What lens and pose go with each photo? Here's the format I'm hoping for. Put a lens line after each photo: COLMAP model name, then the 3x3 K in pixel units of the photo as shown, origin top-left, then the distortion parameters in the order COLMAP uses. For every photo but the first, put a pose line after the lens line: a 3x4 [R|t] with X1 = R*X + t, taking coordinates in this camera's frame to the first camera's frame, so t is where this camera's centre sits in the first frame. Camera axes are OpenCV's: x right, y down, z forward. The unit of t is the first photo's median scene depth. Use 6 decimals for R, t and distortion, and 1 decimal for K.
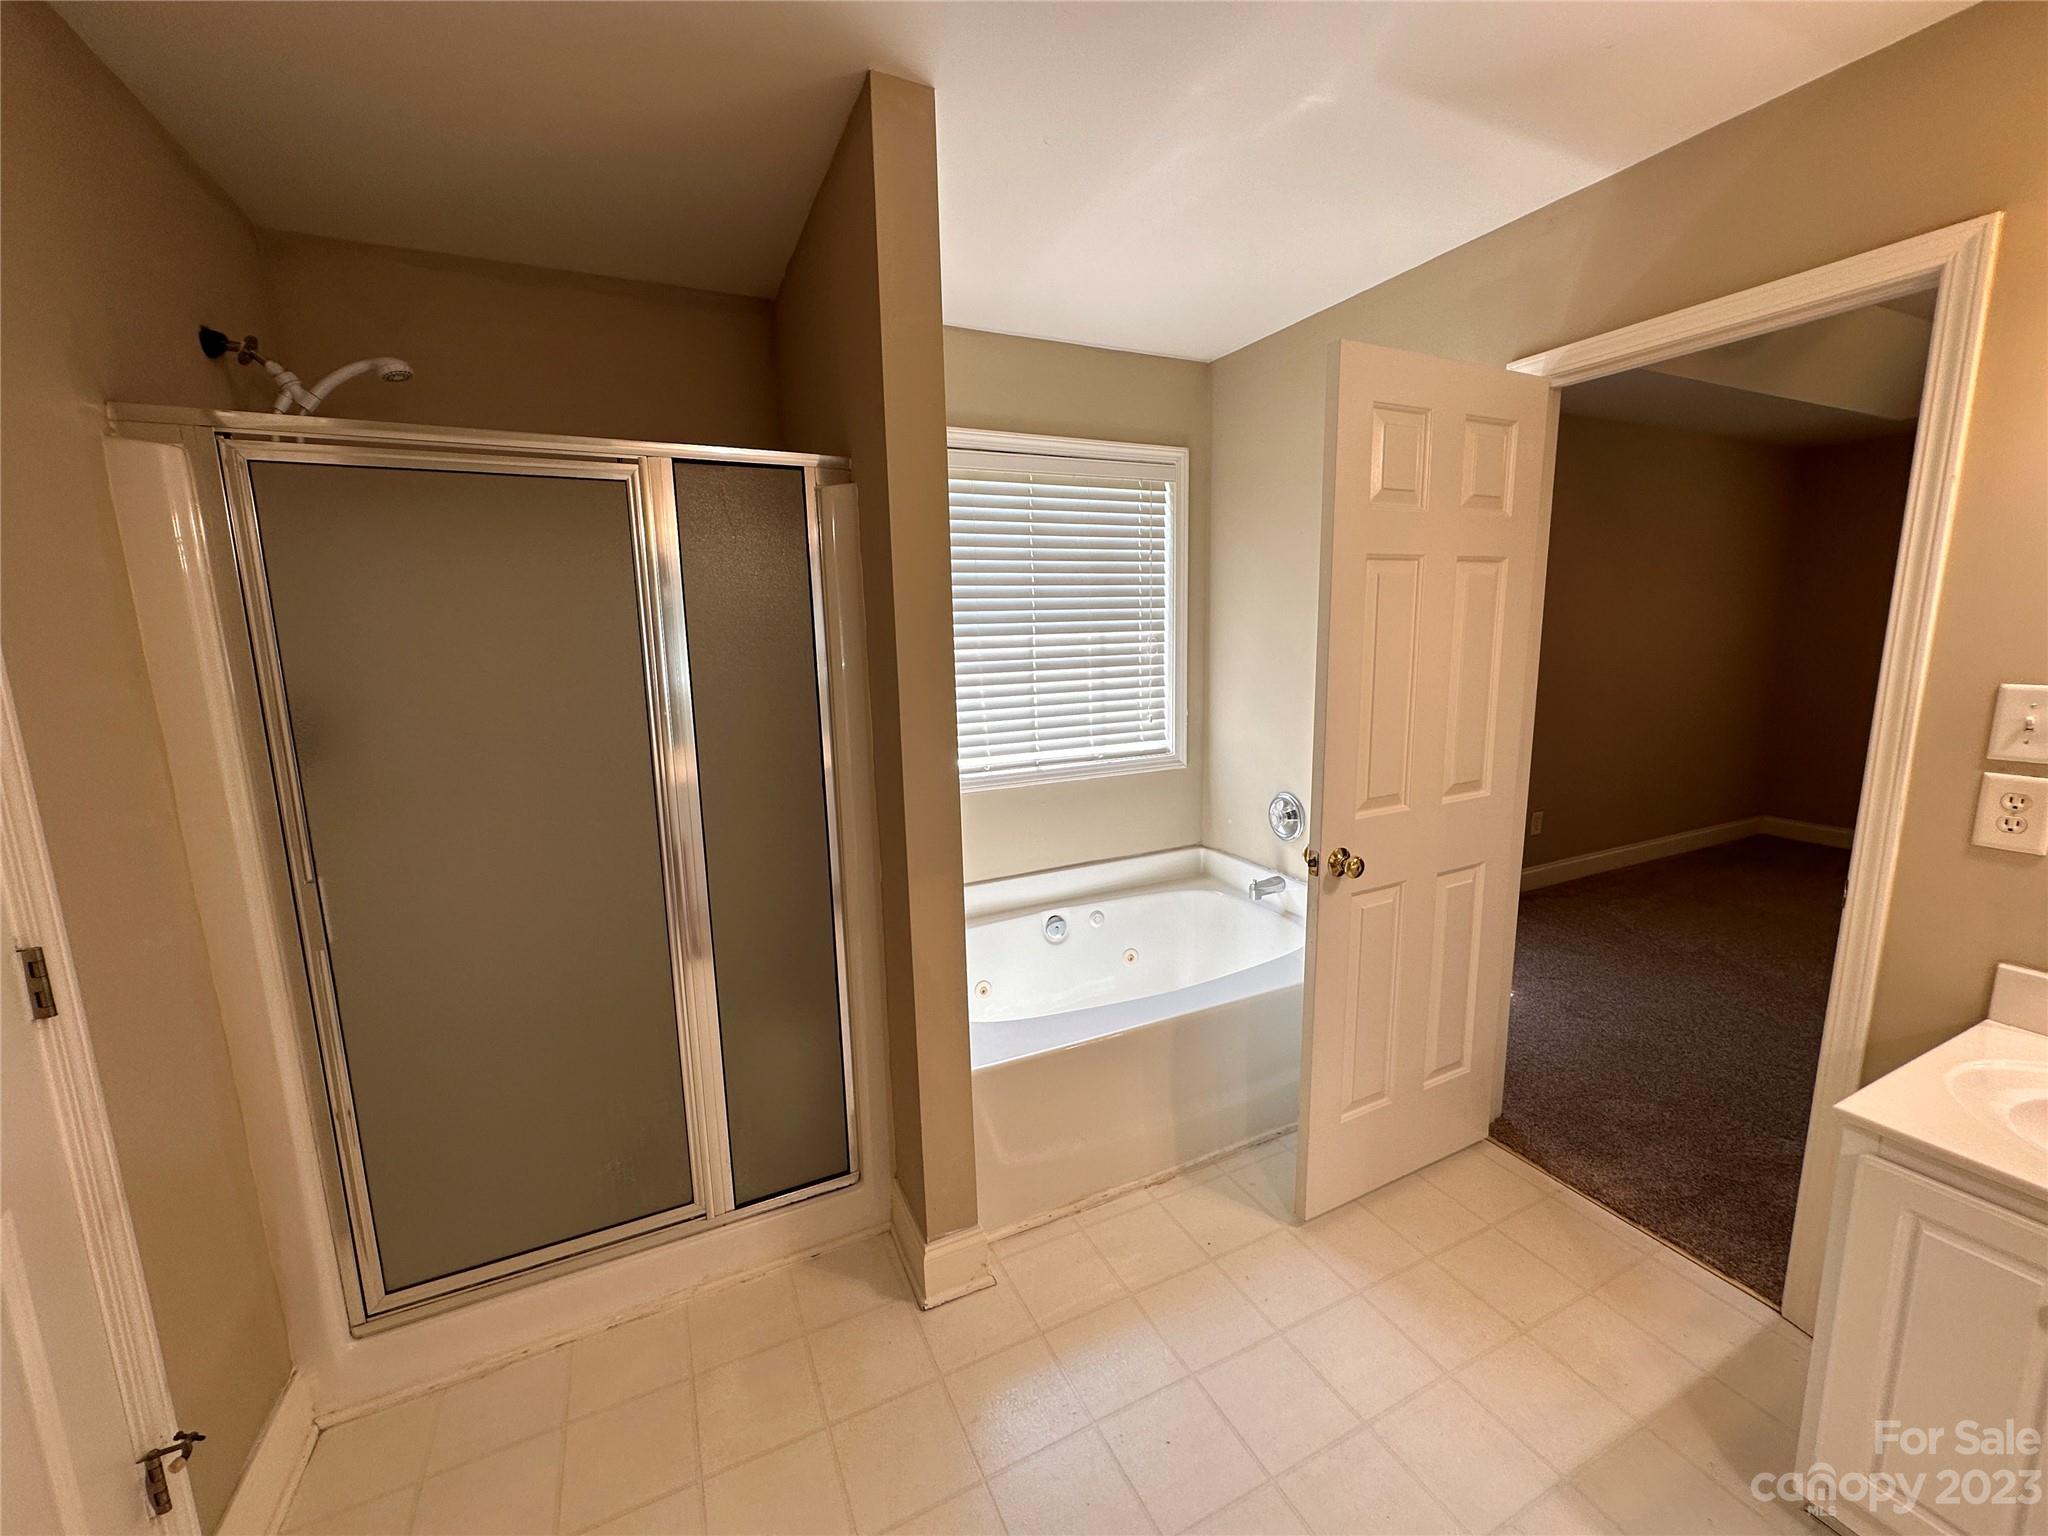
lens RADIAL K [[815.5, 0, 1029.9], [0, 815.5, 763.3], [0, 0, 1]] dist [-0.003337, 0.001288]
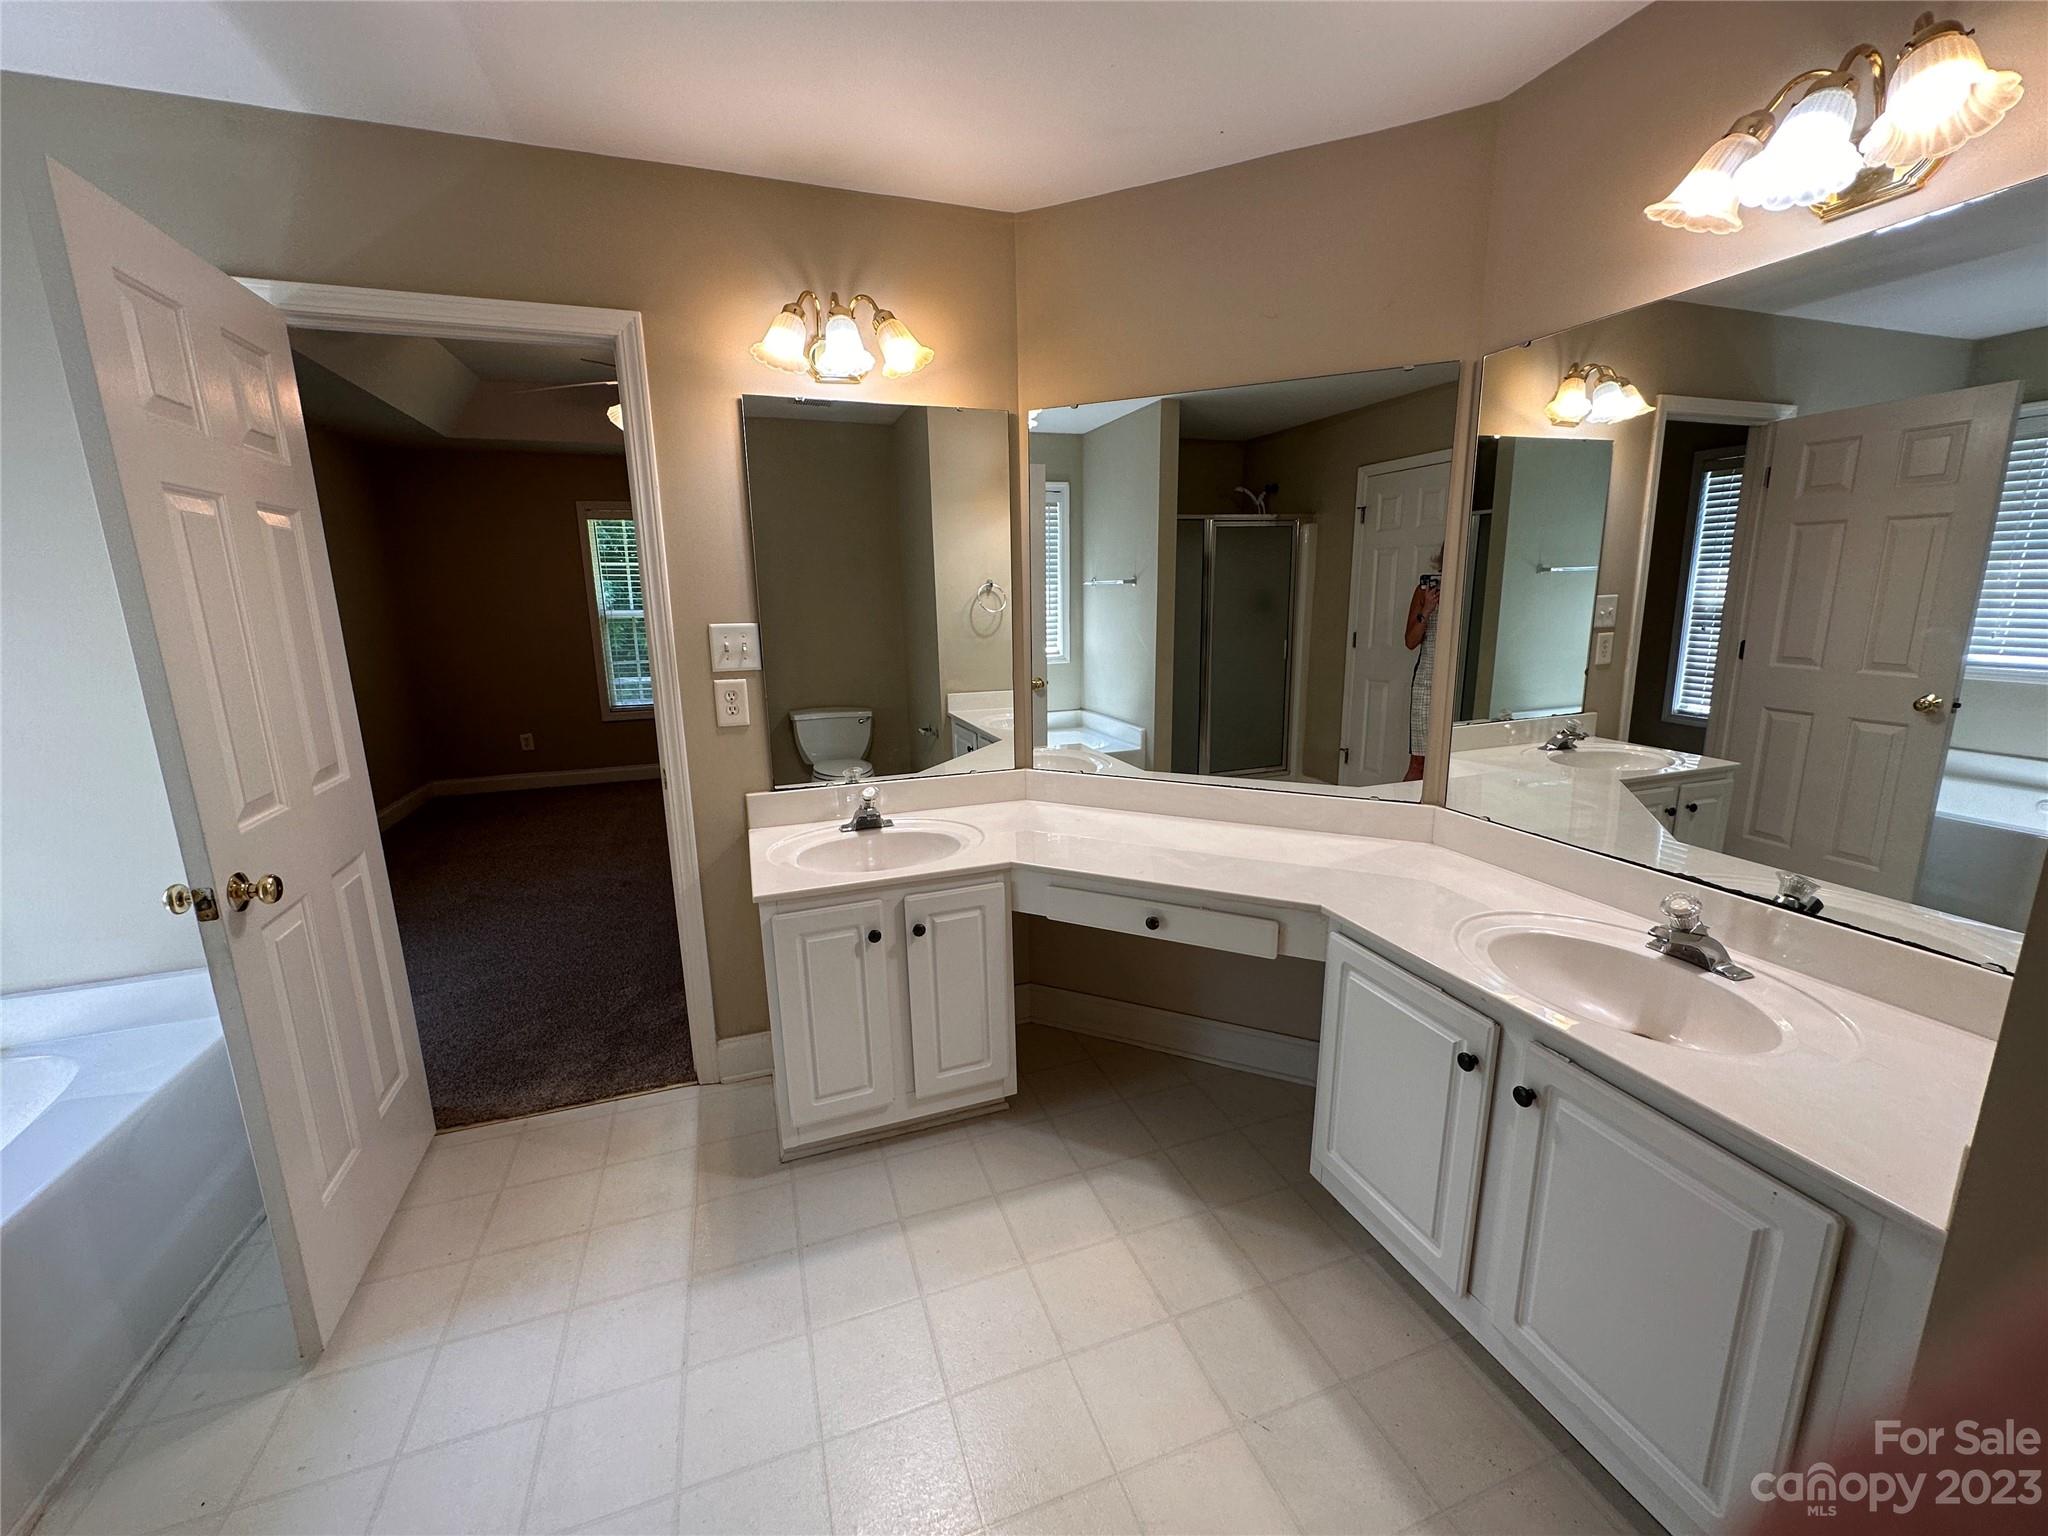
lens RADIAL K [[815.5, 0, 1026.6], [0, 815.5, 759.3], [0, 0, 1]] dist [-0.003337, 0.001288]
pose [[0.109868, -0.182300, 0.977085, -0.253528], [0.179363, 0.970534, 0.160910, 0.010741], [-0.977629, 0.157574, 0.139329, 0.153200]]
